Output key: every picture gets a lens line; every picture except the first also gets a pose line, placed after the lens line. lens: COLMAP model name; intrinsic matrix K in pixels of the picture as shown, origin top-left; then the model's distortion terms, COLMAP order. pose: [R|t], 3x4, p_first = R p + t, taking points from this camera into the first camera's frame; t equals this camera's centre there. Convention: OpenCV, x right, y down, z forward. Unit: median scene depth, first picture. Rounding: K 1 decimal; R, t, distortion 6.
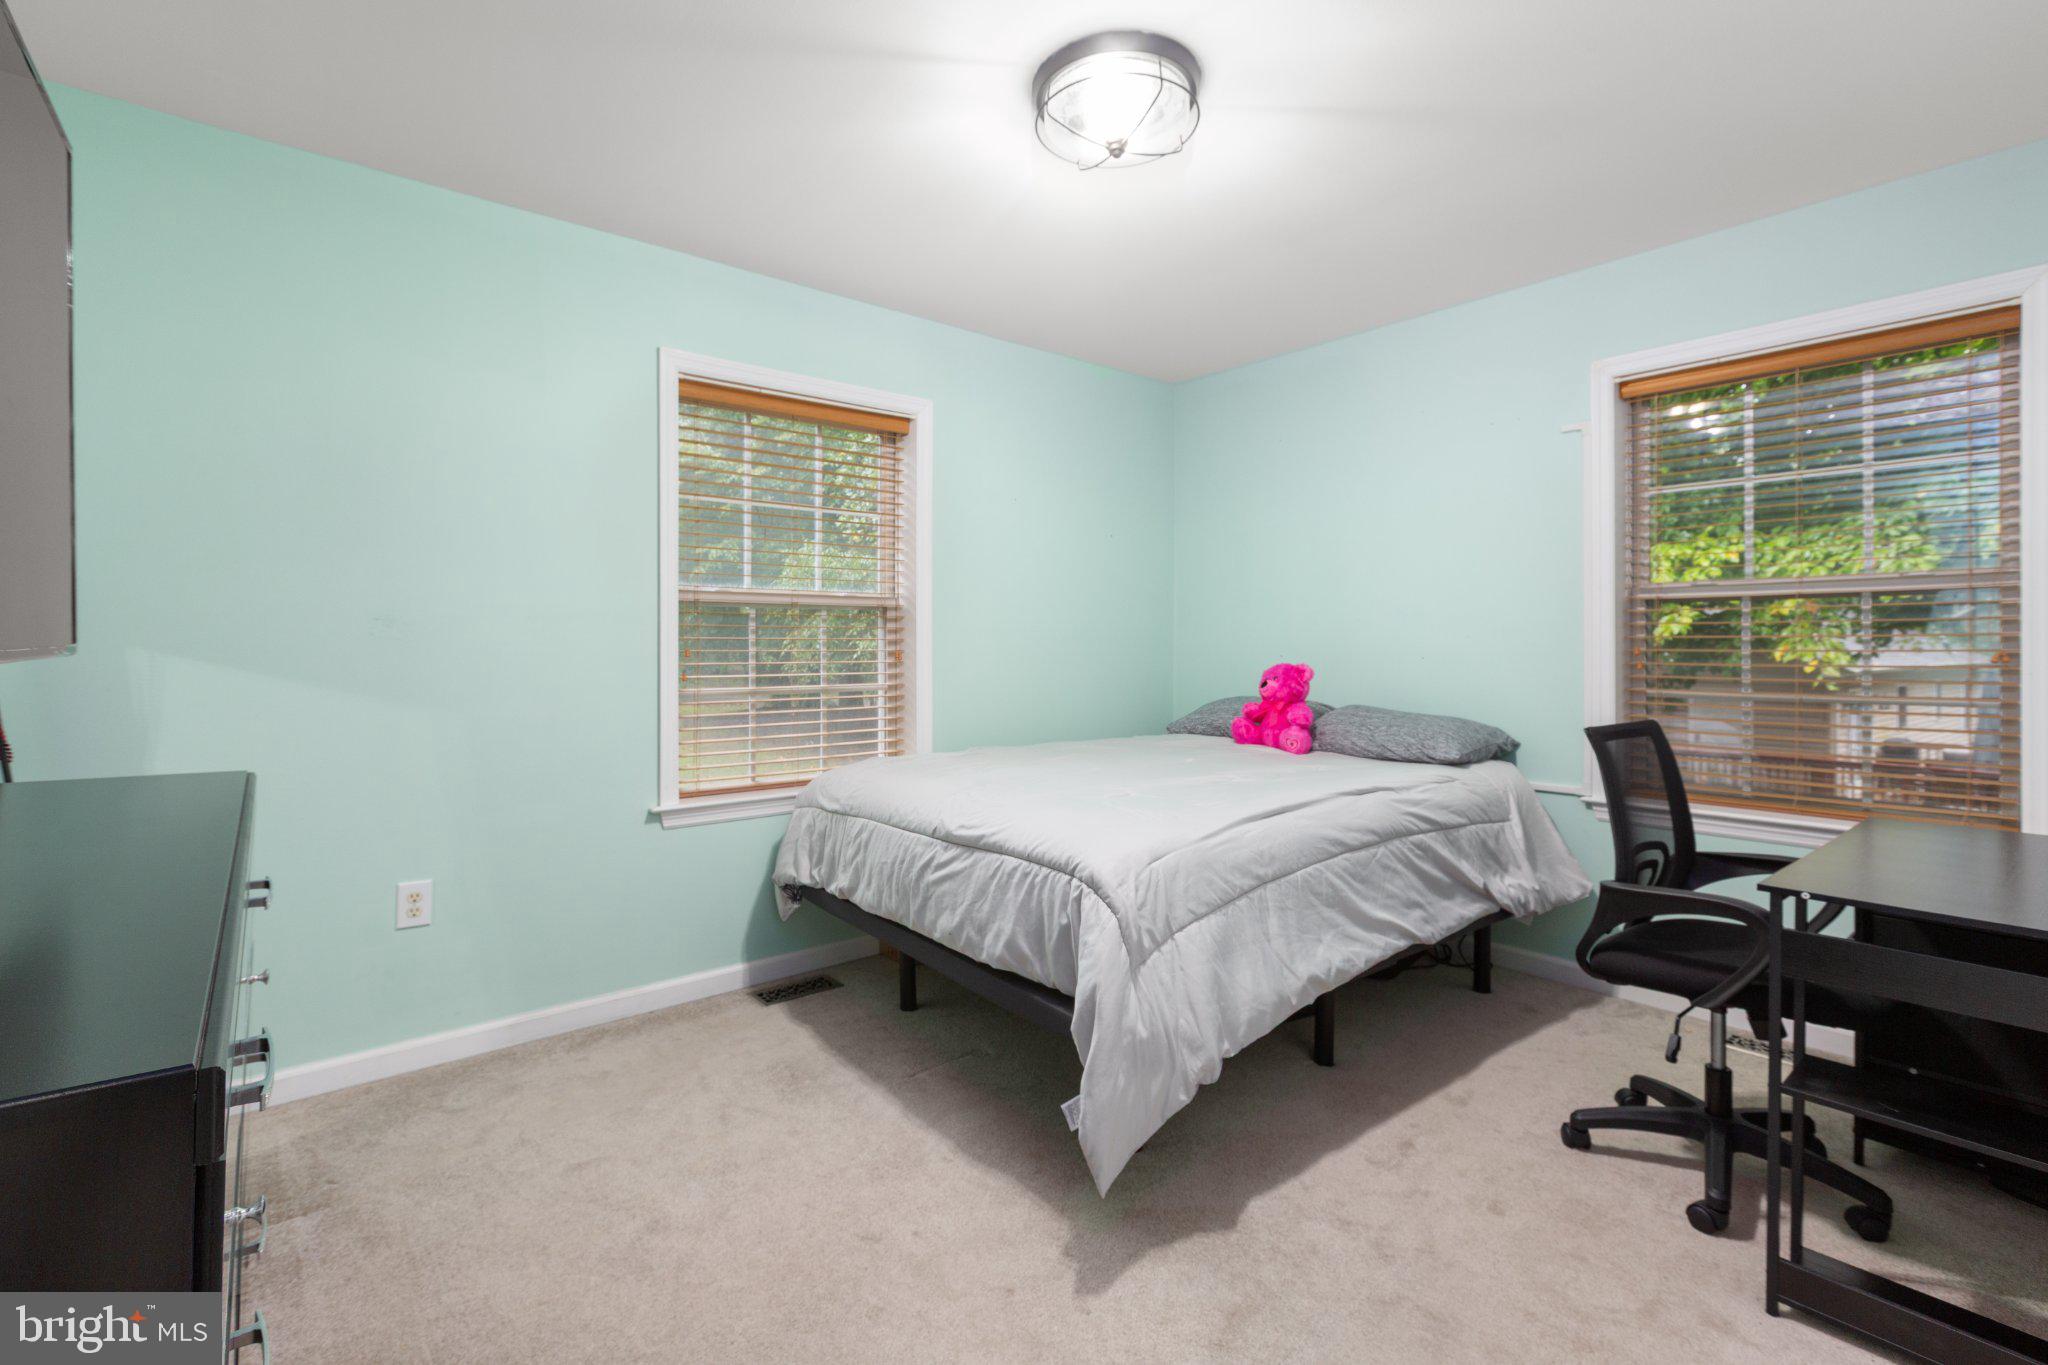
lens RADIAL K [[924.3, 0, 1024.1], [0, 924.3, 665.8], [0, 0, 1]] dist [0.000531, -0.003527]
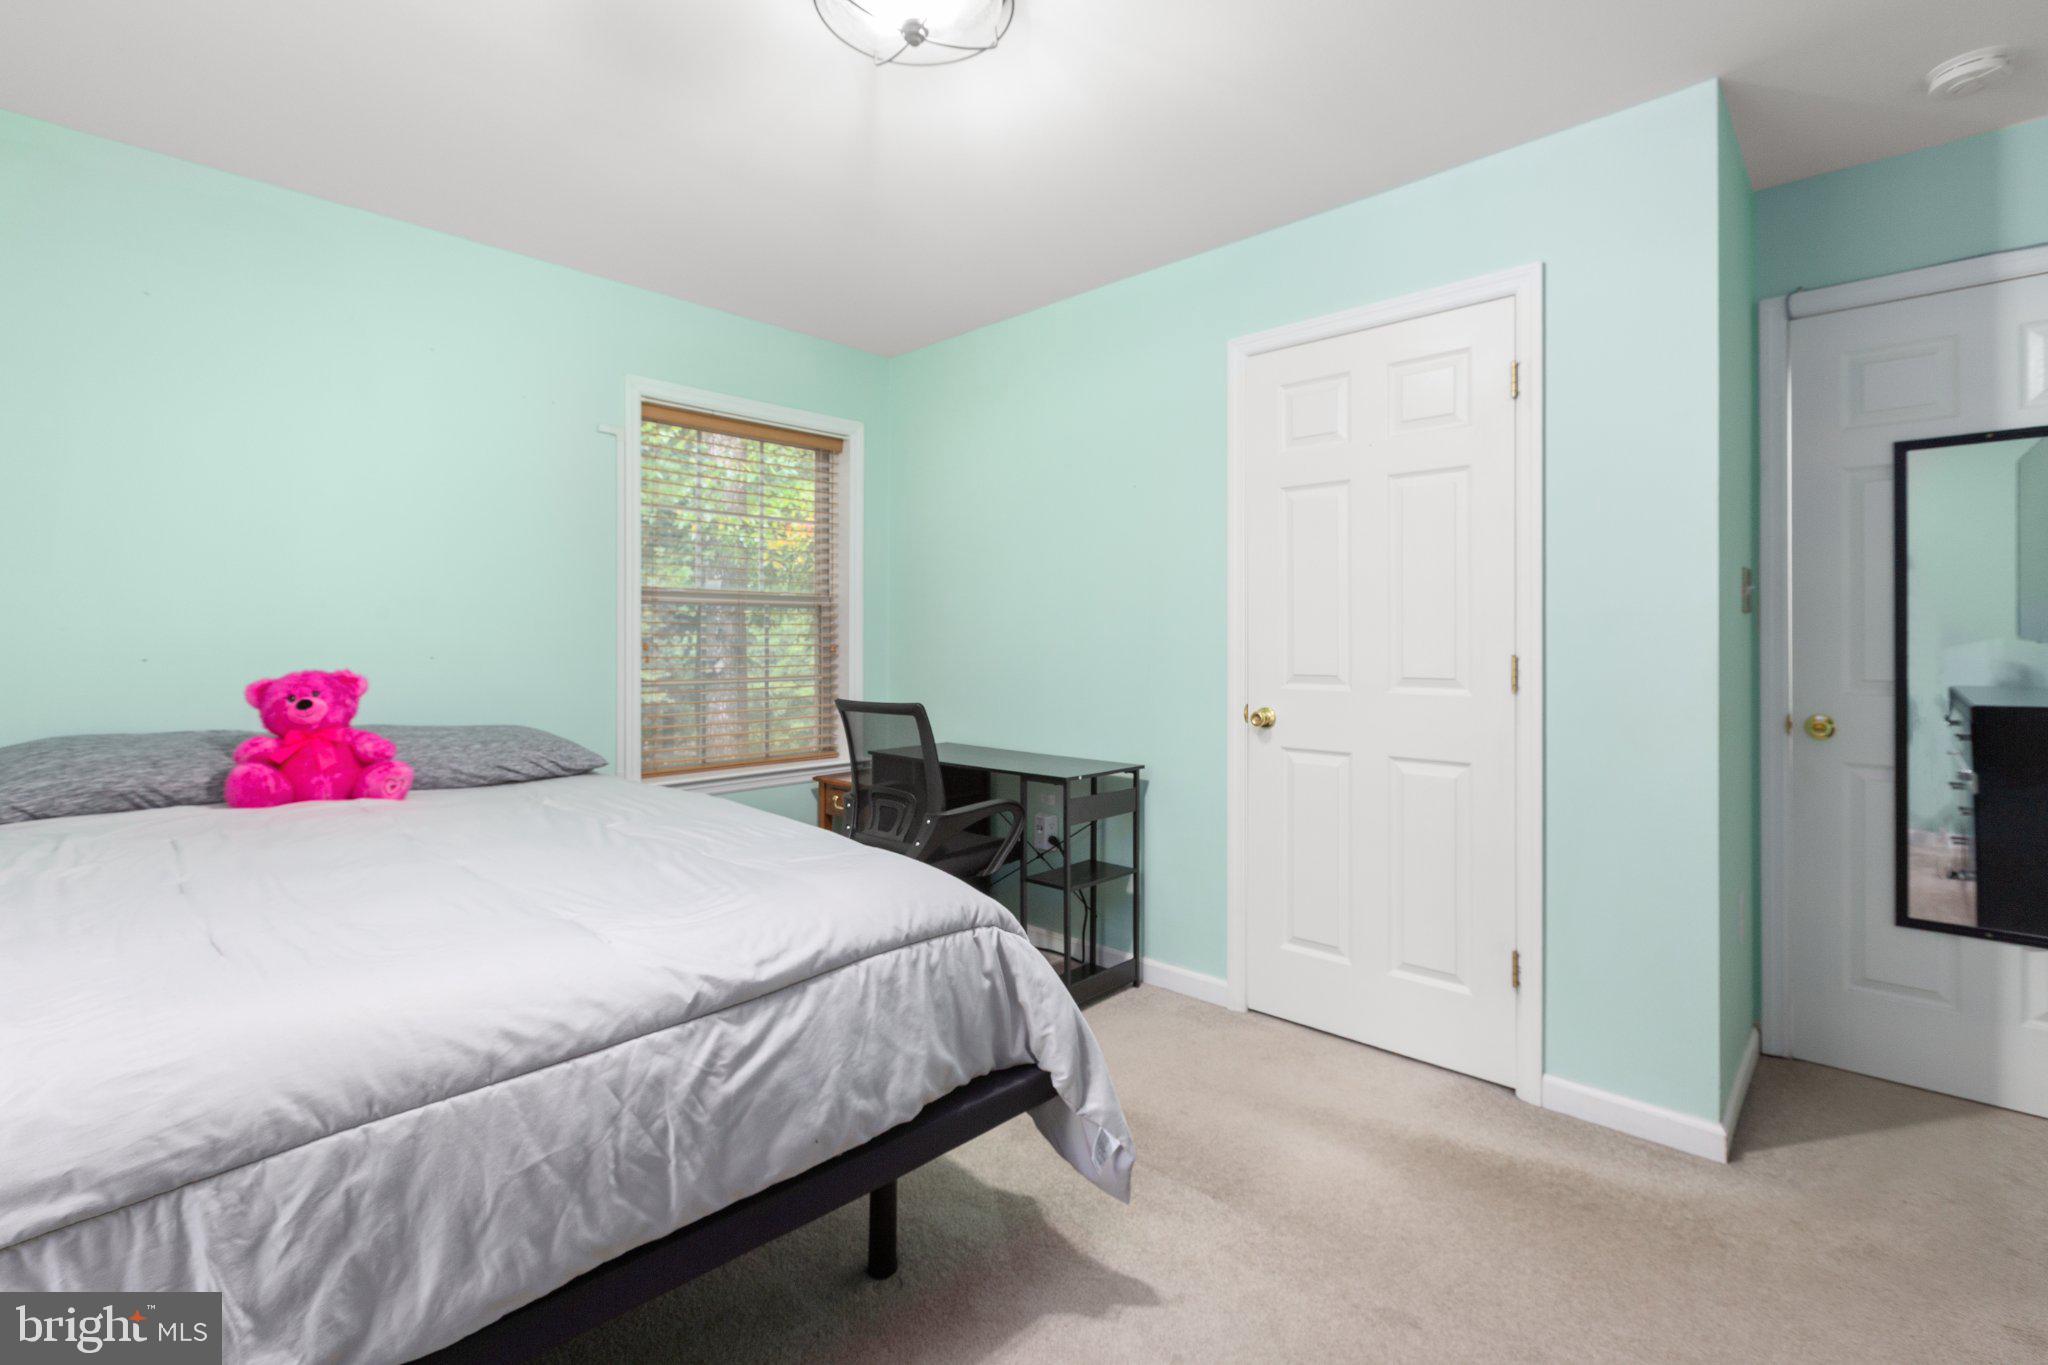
lens RADIAL K [[924.3, 0, 1025.1], [0, 924.3, 641.5], [0, 0, 1]] dist [0.000531, -0.003527]
pose [[-0.131534, -0.001460, 0.991311, -0.670203], [0.022656, 0.999733, 0.004478, -0.022233], [-0.991053, 0.023048, -0.131466, 0.940231]]
